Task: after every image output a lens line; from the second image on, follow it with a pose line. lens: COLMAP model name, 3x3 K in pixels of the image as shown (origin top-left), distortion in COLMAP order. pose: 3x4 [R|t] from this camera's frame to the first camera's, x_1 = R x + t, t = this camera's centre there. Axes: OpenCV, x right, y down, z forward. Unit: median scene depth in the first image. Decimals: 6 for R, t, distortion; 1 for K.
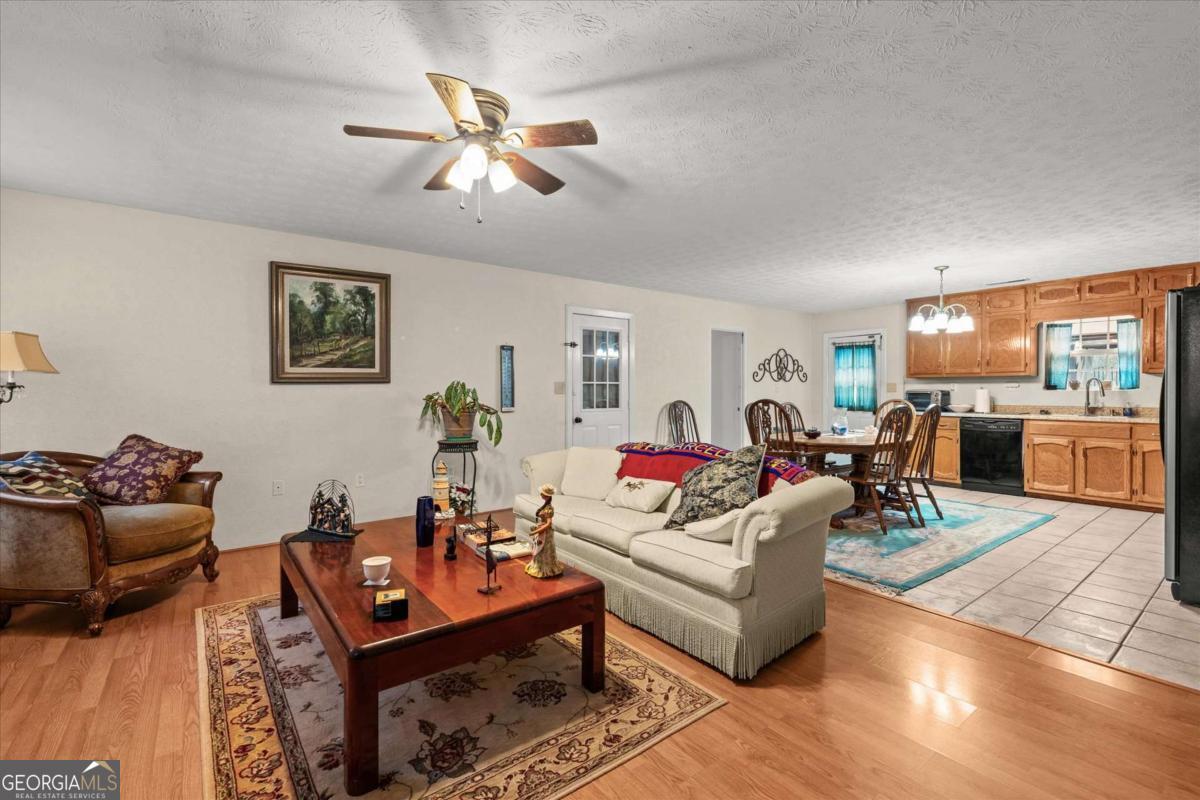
lens RADIAL K [[528.5, 0, 600.5], [0, 528.5, 392.4], [0, 0, 1]] dist [-0.004395, 0.000901]
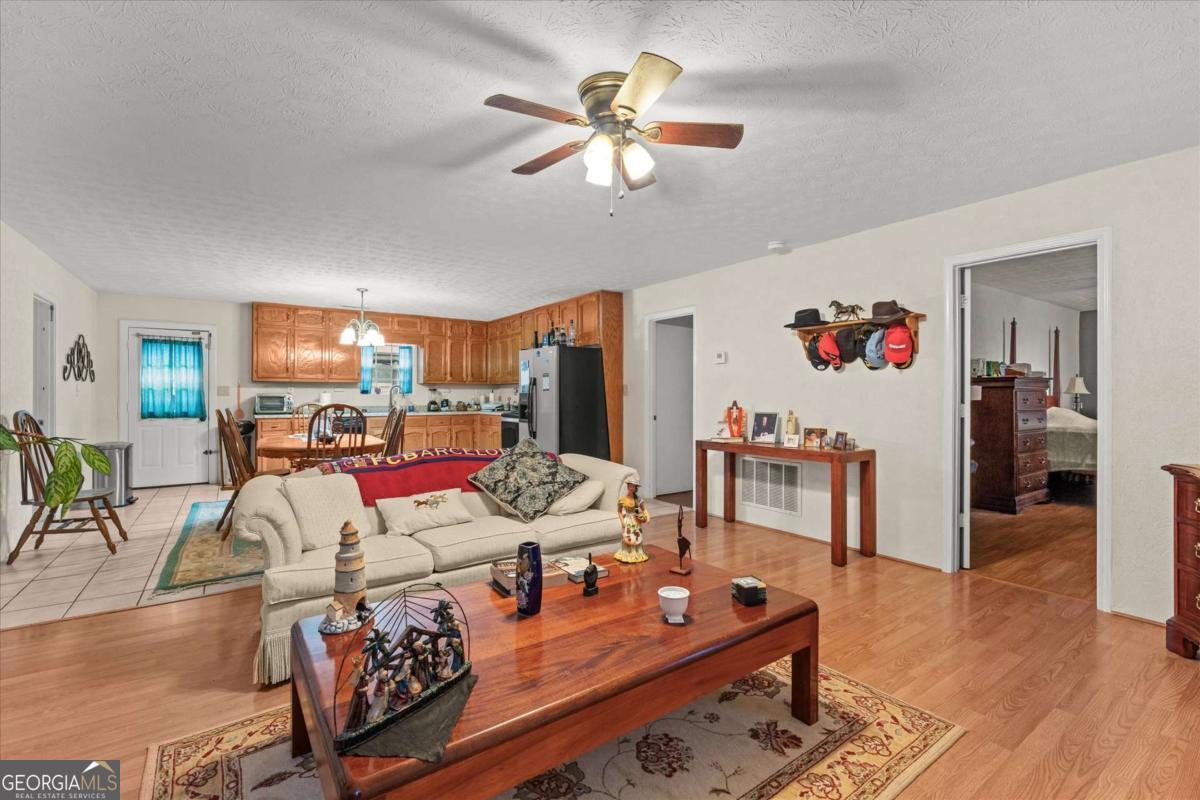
lens RADIAL K [[528.5, 0, 600.6], [0, 528.5, 394.2], [0, 0, 1]] dist [-0.004395, 0.000901]
pose [[0.031231, 0.000228, 0.999512, -0.413055], [0.002765, 0.999996, -0.000315, -0.001448], [-0.999508, 0.002773, 0.031230, 0.350212]]
